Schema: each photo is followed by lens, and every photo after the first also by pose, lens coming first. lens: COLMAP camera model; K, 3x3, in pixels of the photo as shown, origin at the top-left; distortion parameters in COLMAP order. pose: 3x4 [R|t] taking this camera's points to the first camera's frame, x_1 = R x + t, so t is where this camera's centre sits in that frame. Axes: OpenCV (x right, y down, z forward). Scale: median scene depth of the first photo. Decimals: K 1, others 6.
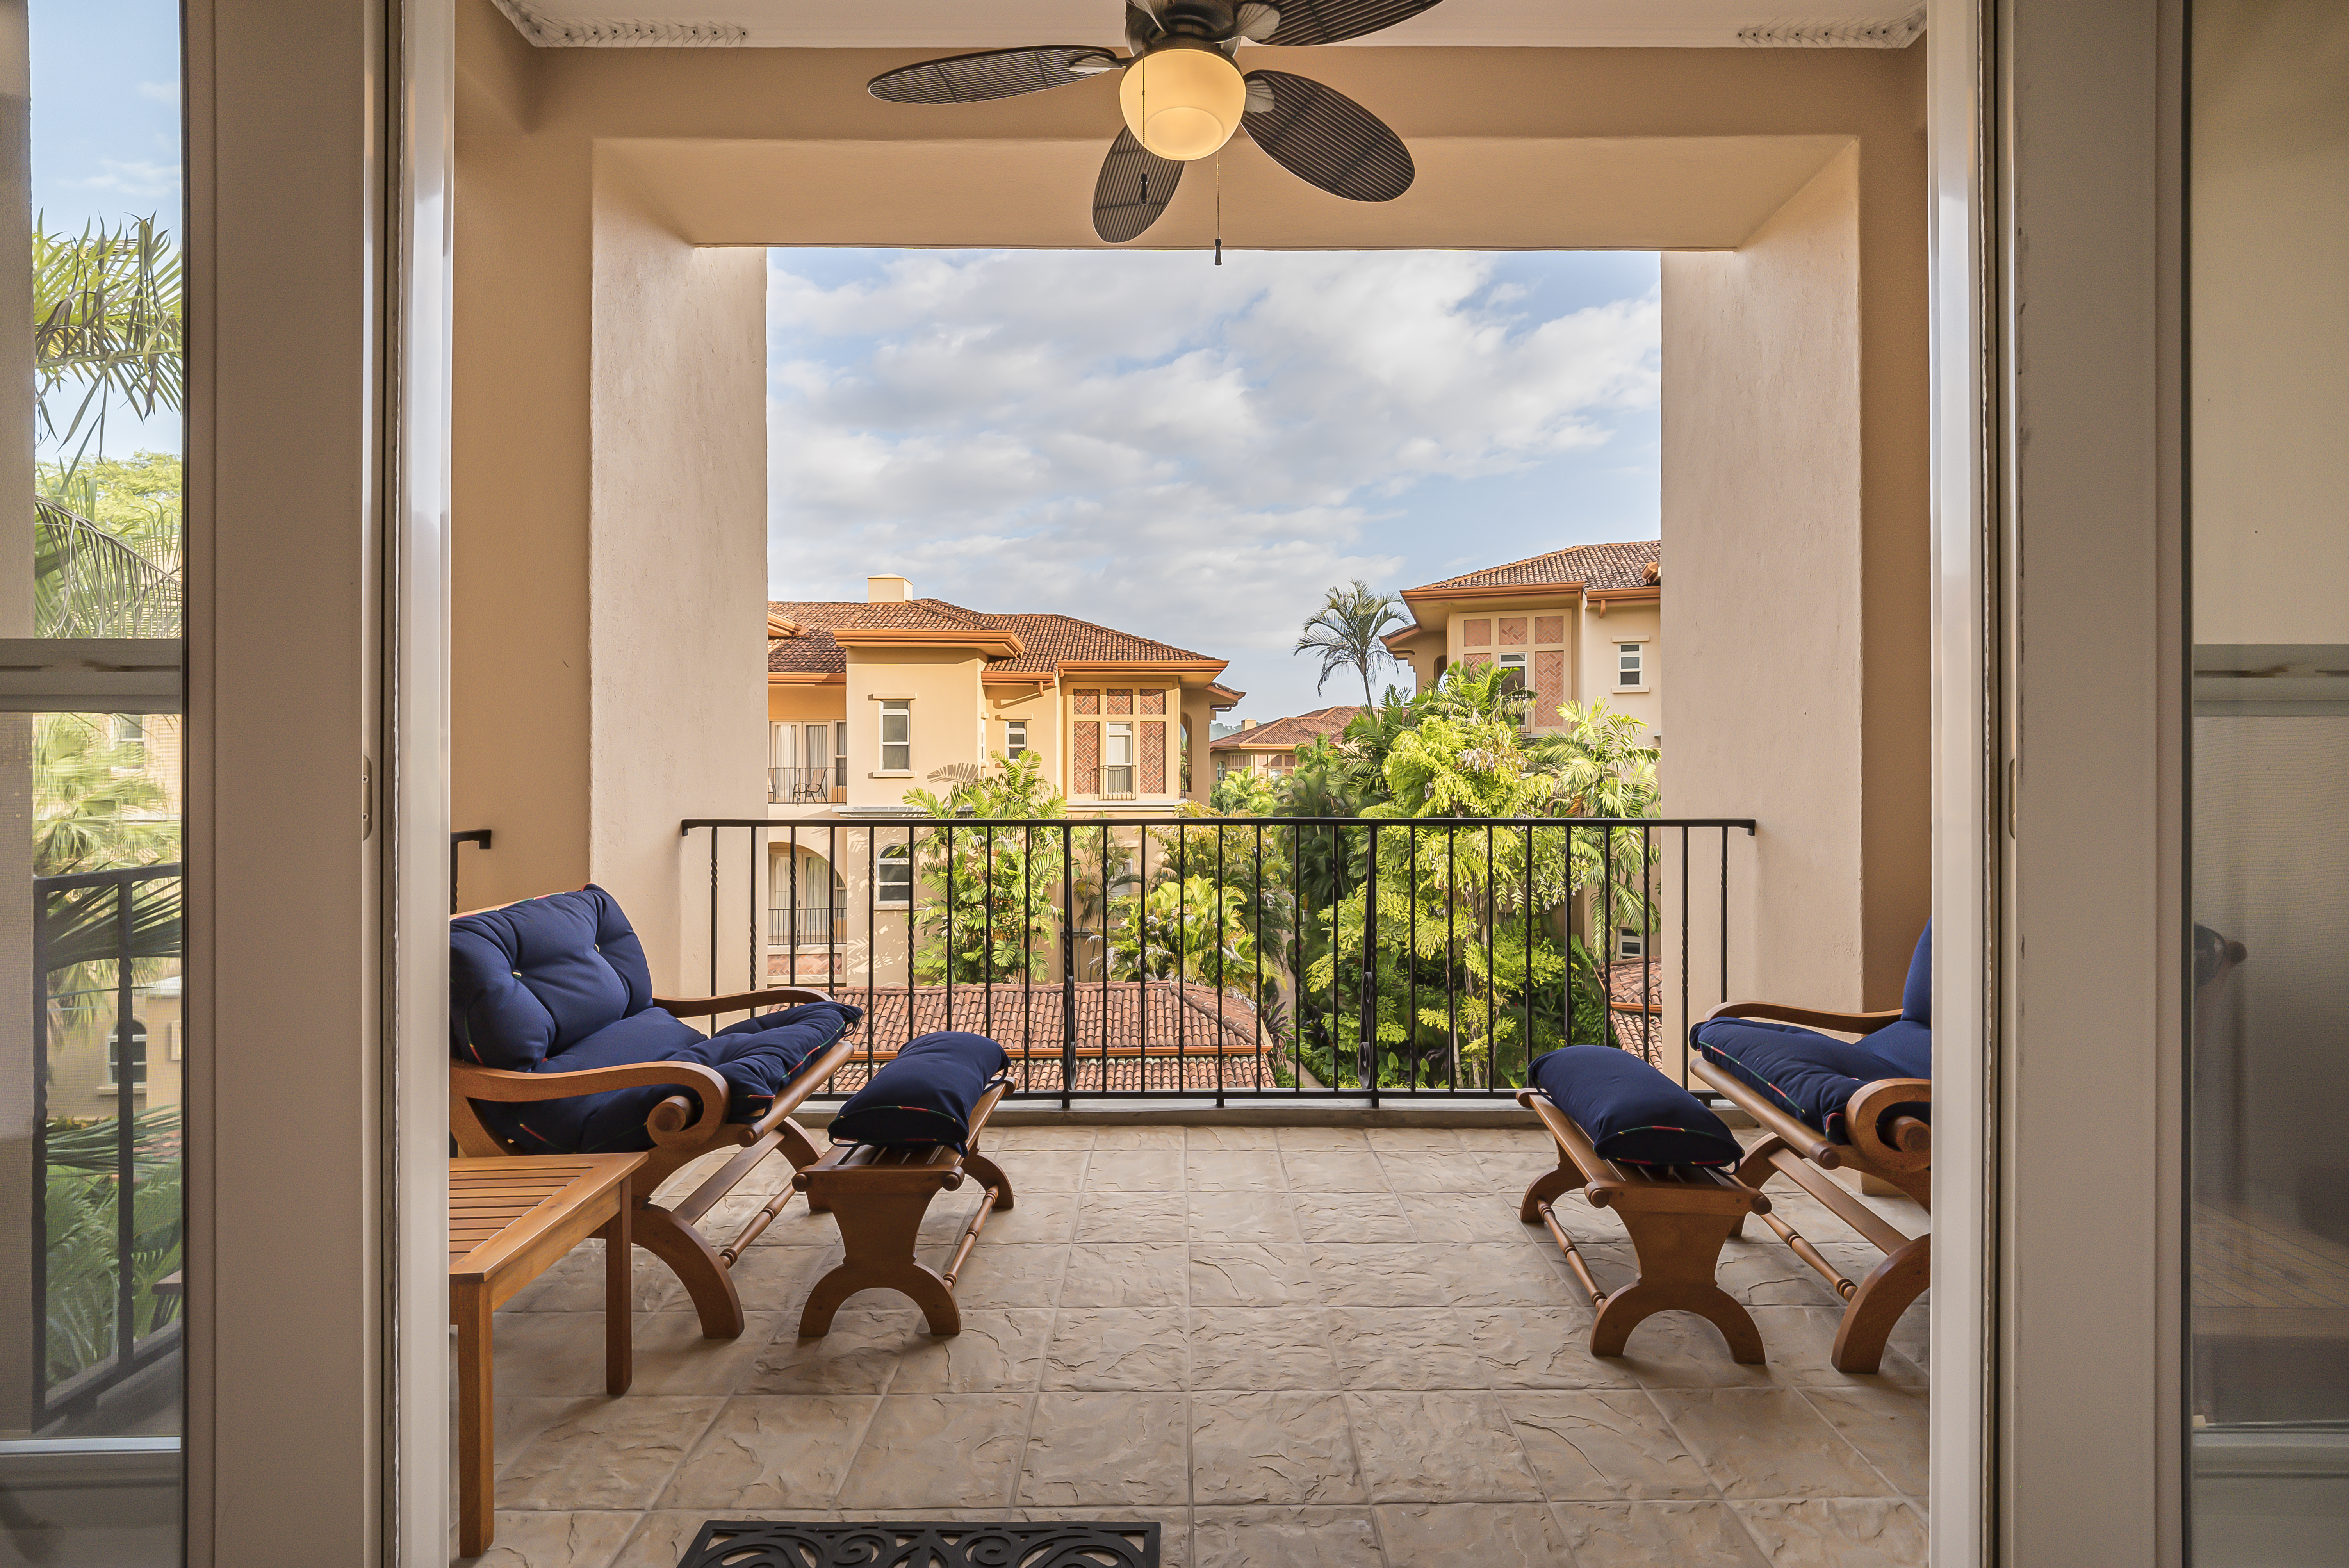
lens RADIAL K [[981.3, 0, 1181.4], [0, 981.3, 775.6], [0, 0, 1]] dist [0.000849, -0.008527]
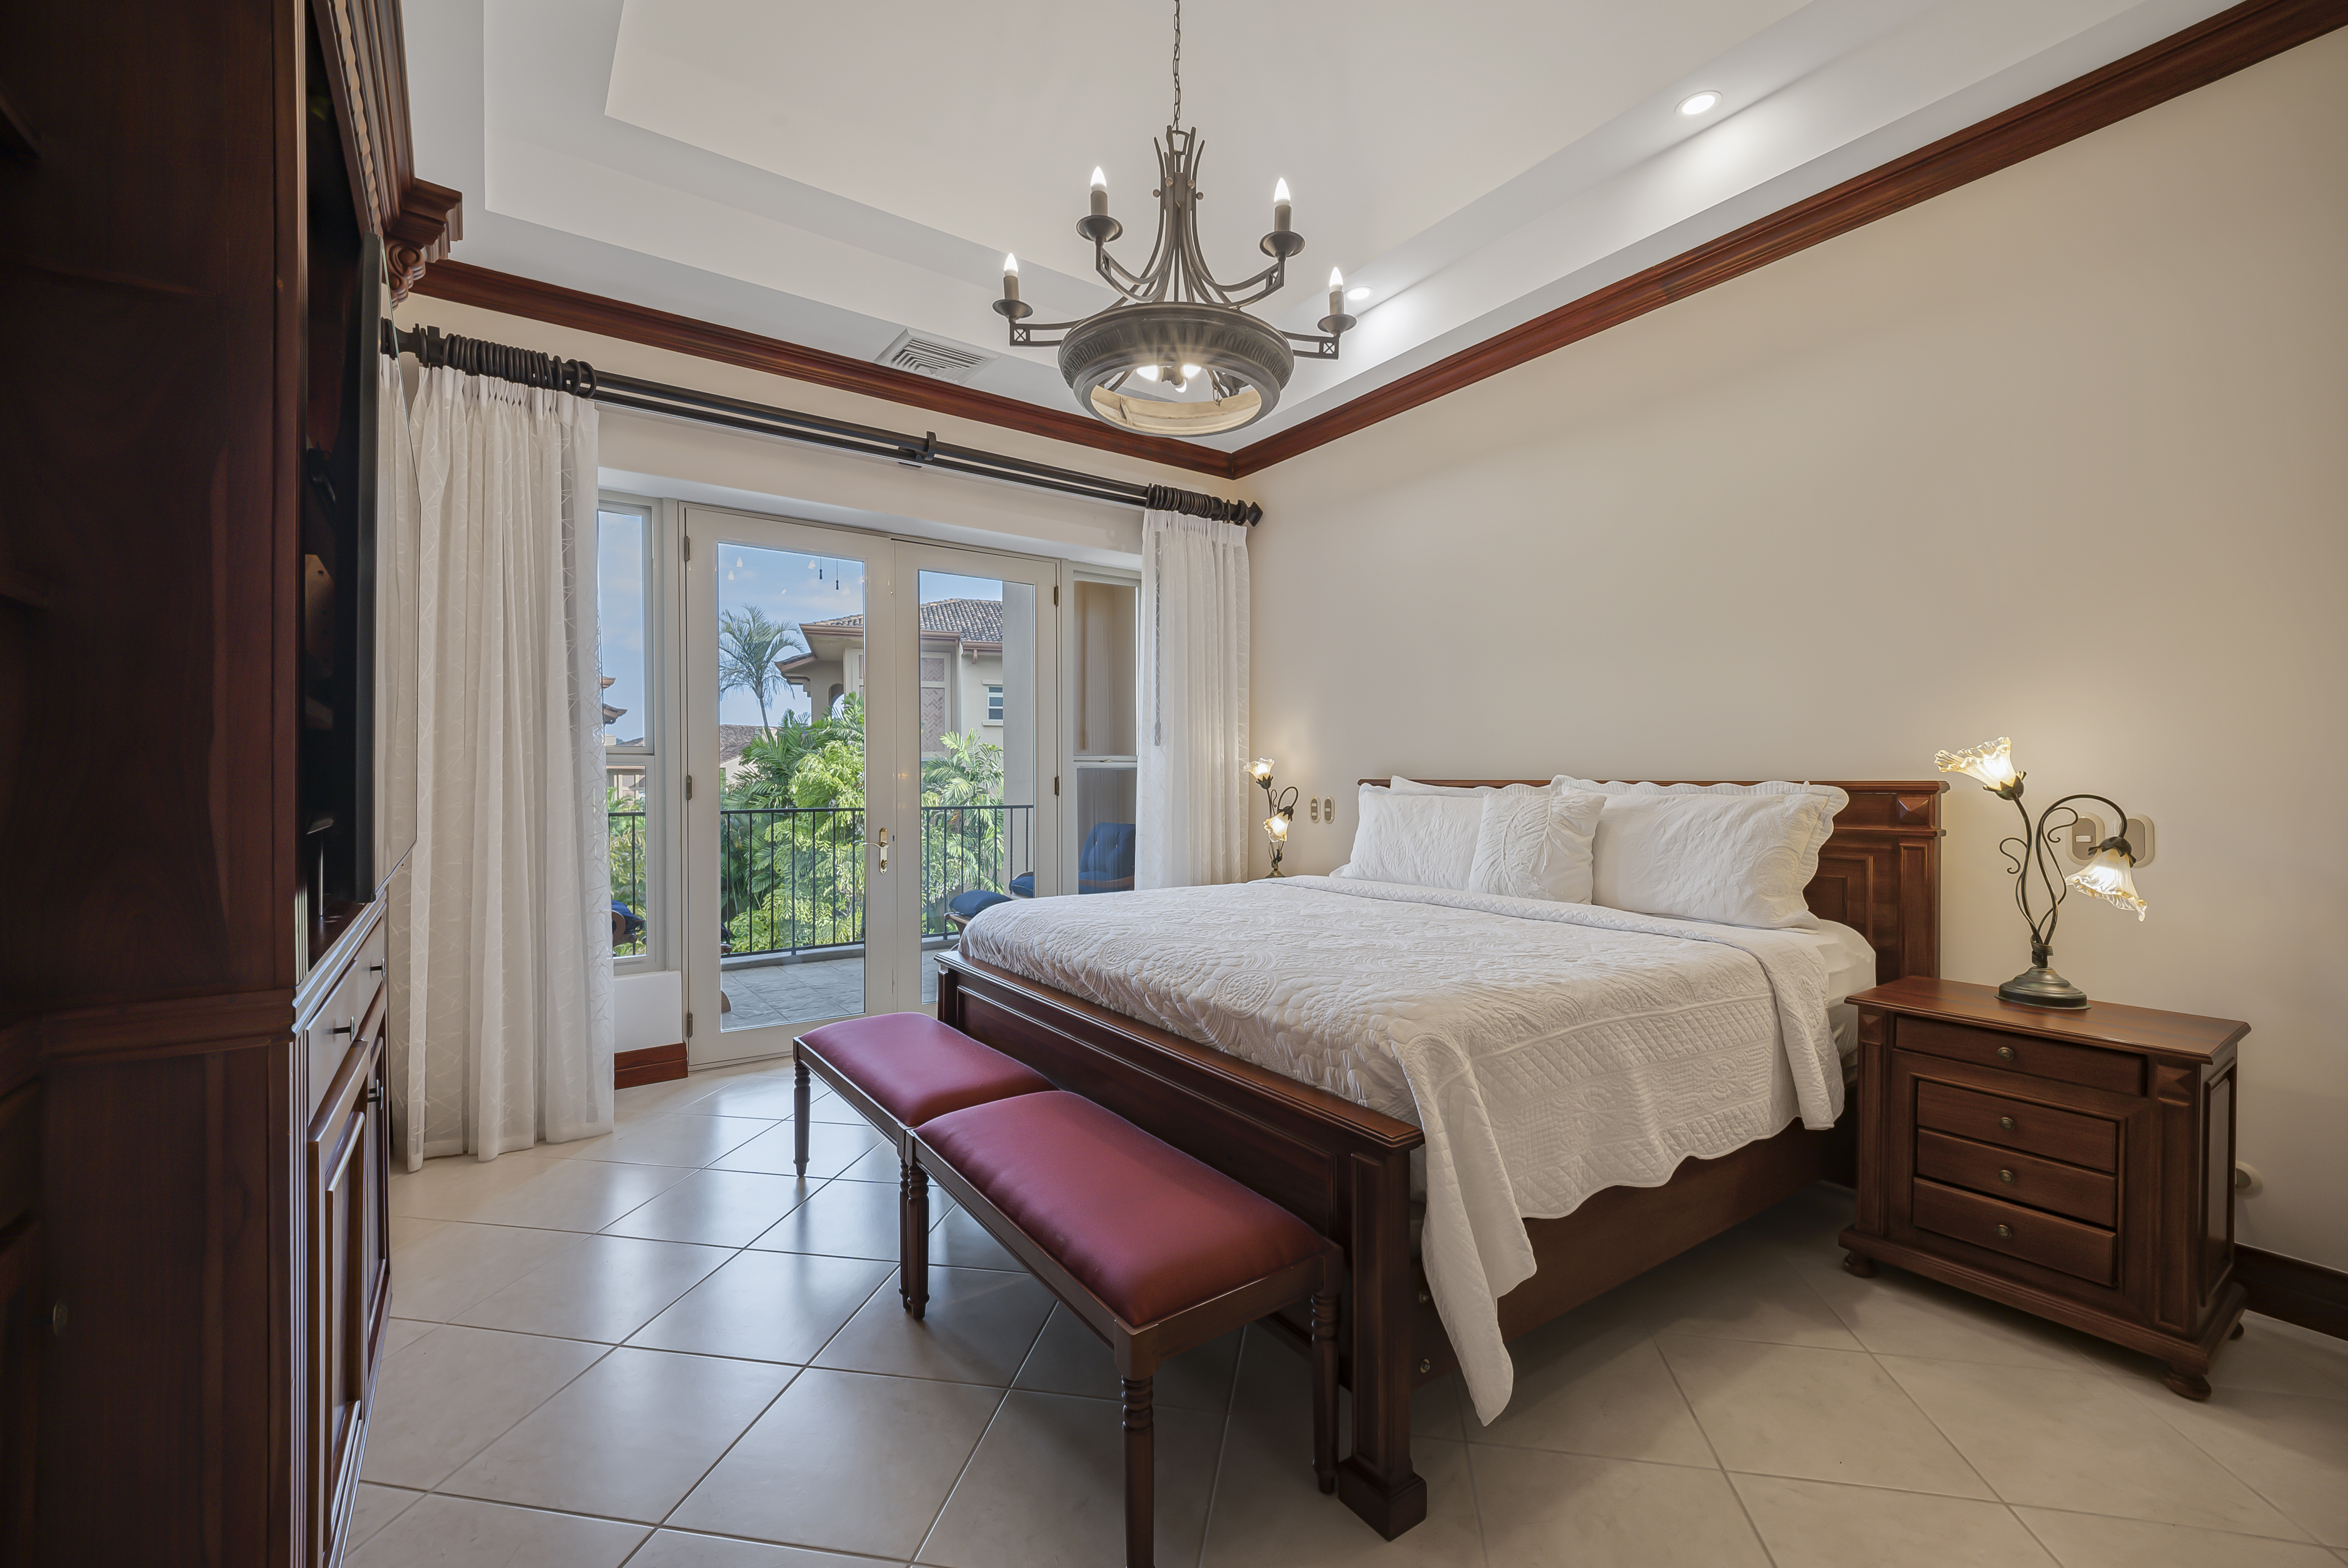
lens RADIAL K [[980.7, 0, 1180.9], [0, 980.7, 775.6], [0, 0, 1]] dist [0.000849, -0.008527]
pose [[0.818547, 0.003262, 0.574430, -0.063179], [0.008790, 0.999796, -0.018203, 0.003040], [-0.574372, 0.019949, 0.818351, -0.146349]]
